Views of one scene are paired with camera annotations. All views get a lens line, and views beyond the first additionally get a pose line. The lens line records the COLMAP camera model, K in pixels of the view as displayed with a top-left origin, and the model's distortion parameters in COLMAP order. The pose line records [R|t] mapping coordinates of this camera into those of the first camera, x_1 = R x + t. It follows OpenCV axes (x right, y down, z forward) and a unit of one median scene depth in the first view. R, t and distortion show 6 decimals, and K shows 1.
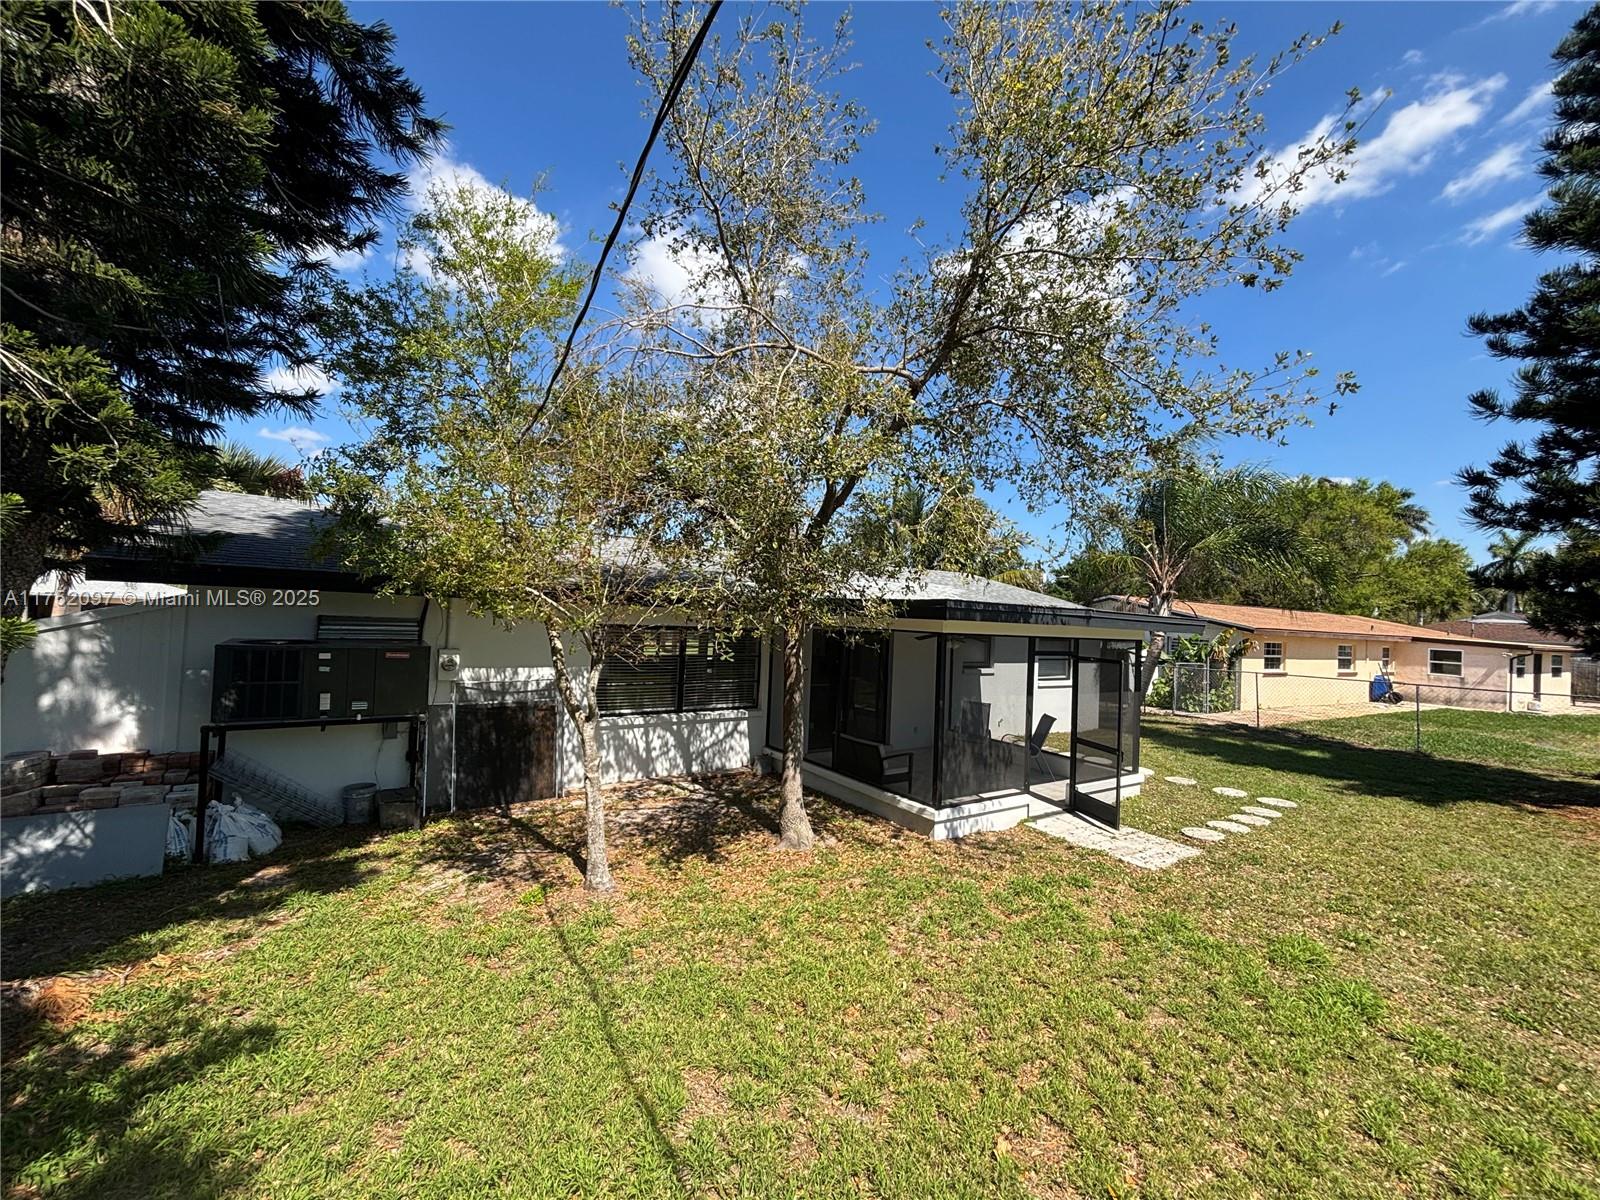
lens RADIAL K [[647.1, 0, 793.1], [0, 647.1, 599.7], [0, 0, 1]] dist [-0.000261, 0.000285]
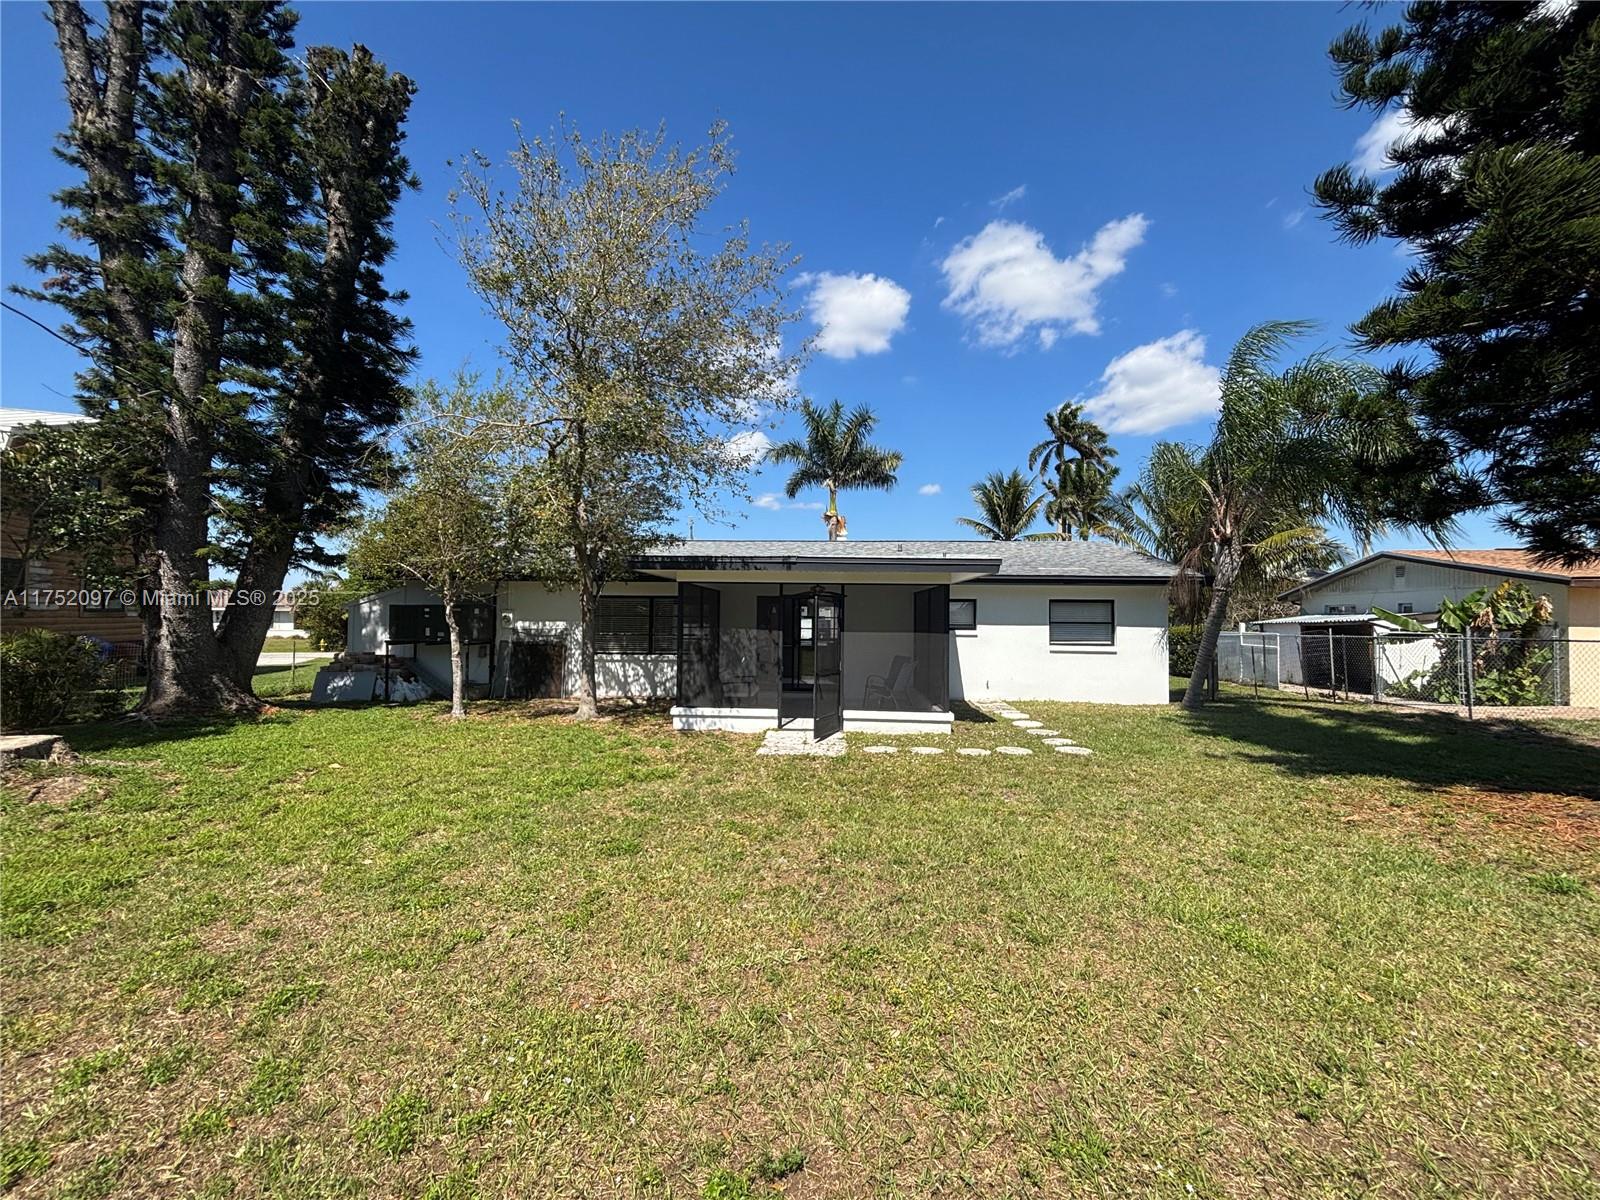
lens RADIAL K [[647.1, 0, 799.9], [0, 647.1, 596.3], [0, 0, 1]] dist [-0.000261, 0.000285]
pose [[0.803492, -0.050856, -0.593140, 1.042390], [0.039858, 0.998704, -0.031635, 0.109845], [0.593980, 0.001777, 0.804478, 0.017825]]
